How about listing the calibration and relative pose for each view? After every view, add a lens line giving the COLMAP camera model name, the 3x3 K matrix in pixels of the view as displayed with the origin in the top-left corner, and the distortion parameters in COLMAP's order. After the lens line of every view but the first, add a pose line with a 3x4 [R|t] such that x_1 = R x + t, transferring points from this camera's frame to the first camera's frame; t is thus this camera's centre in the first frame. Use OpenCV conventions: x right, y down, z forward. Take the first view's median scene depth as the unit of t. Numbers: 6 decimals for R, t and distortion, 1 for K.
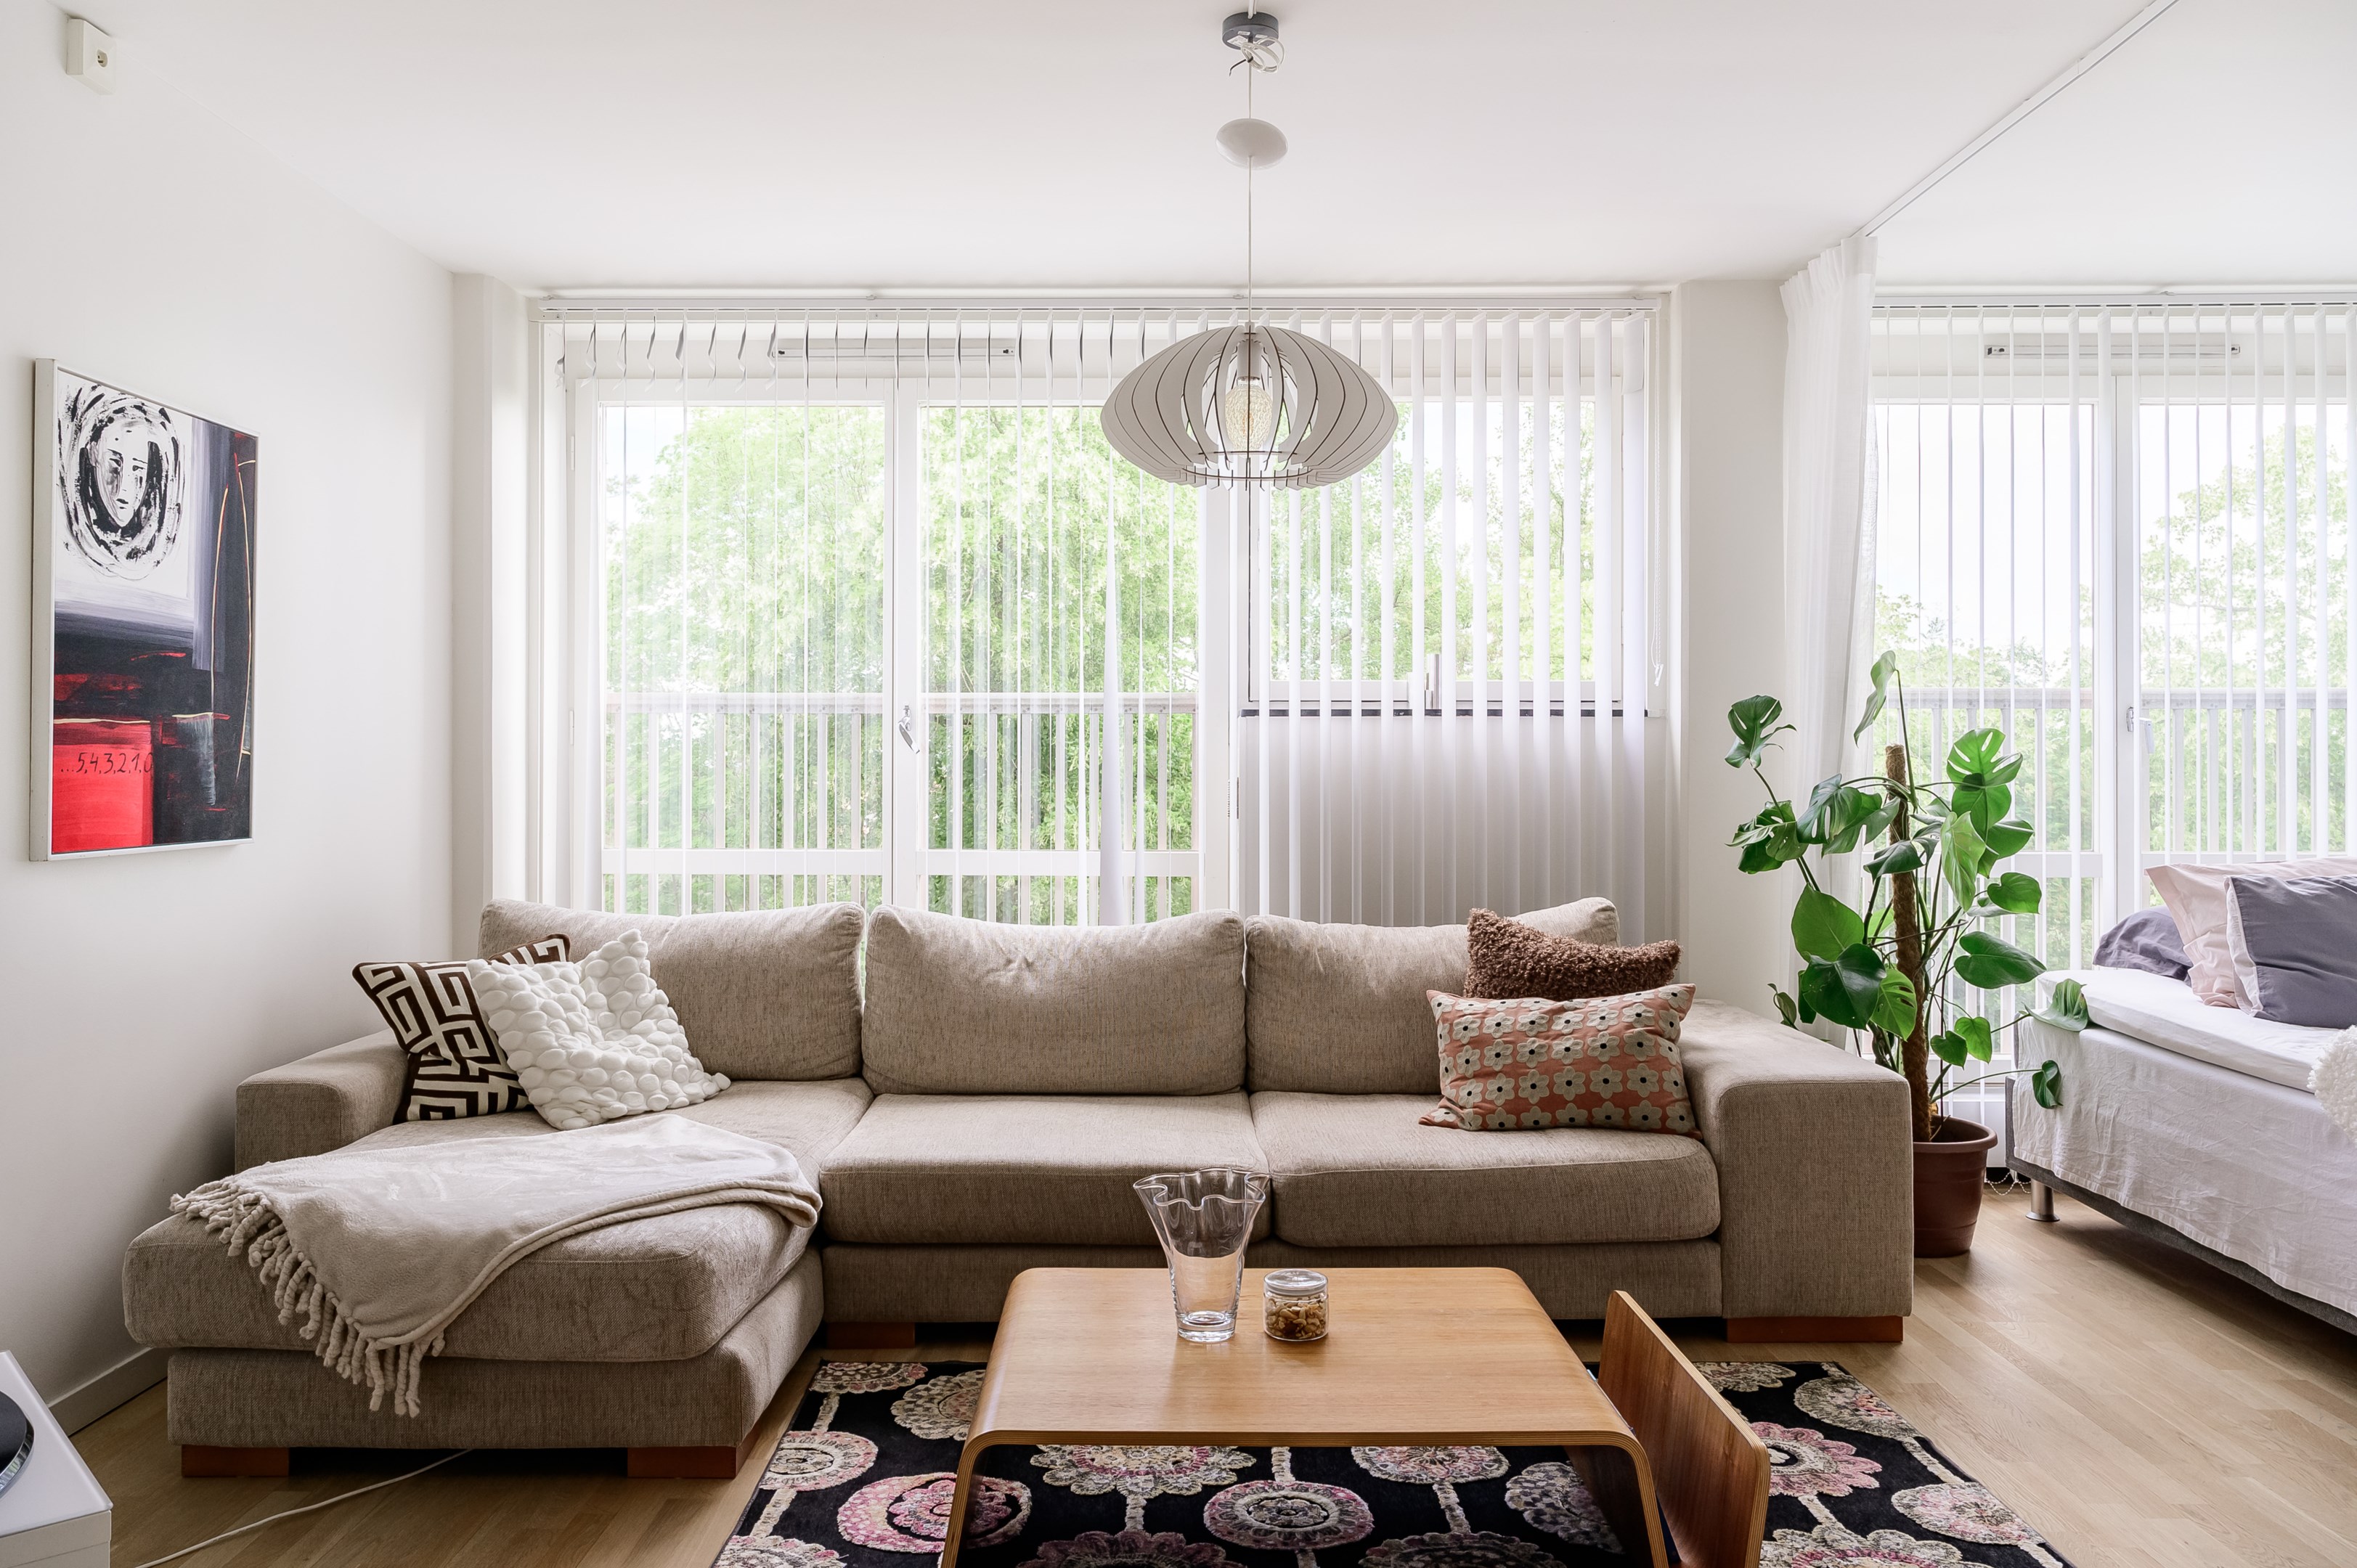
lens RADIAL K [[1696.7, 0, 1178.5], [0, 1696.7, 784.0], [0, 0, 1]] dist [-0.013360, -0.001933]
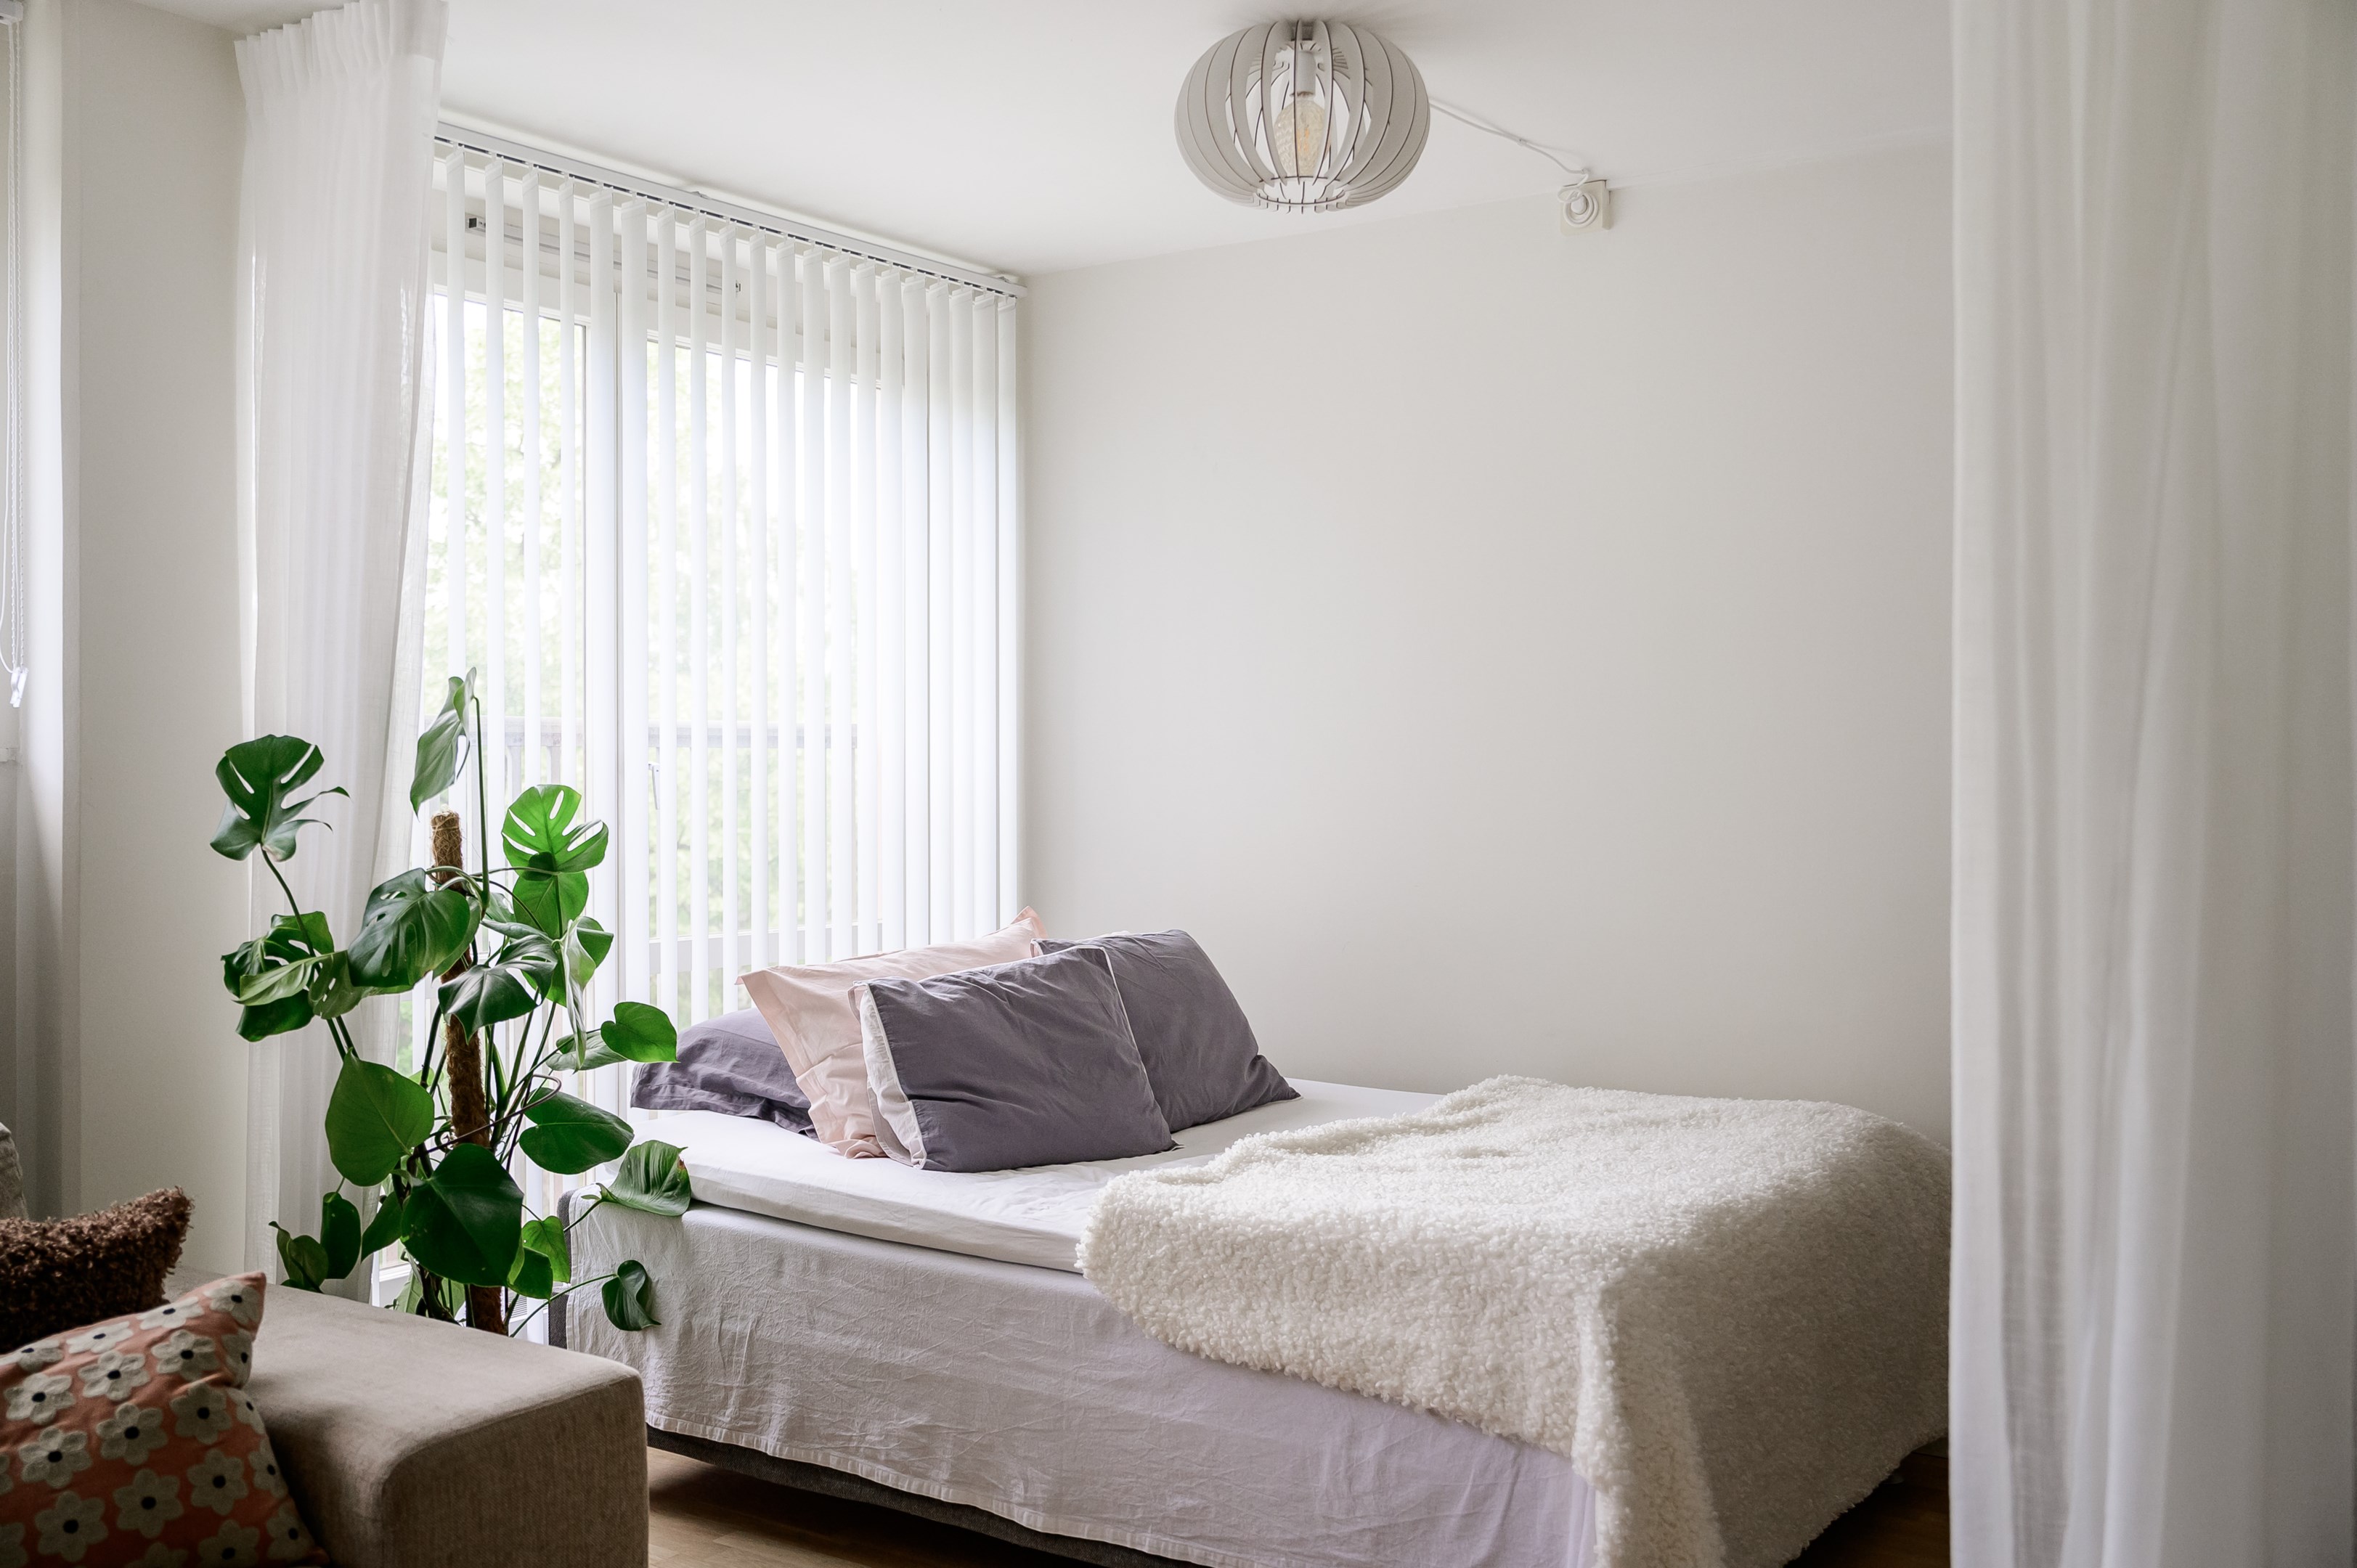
lens RADIAL K [[2144.6, 0, 1178.5], [0, 2144.6, 784.0], [0, 0, 1]] dist [-0.004465, -0.002352]
pose [[0.560573, -0.006941, 0.828076, -0.103437], [0.008503, 0.999960, 0.002625, -0.039114], [-0.828061, 0.005570, 0.560610, 0.370764]]
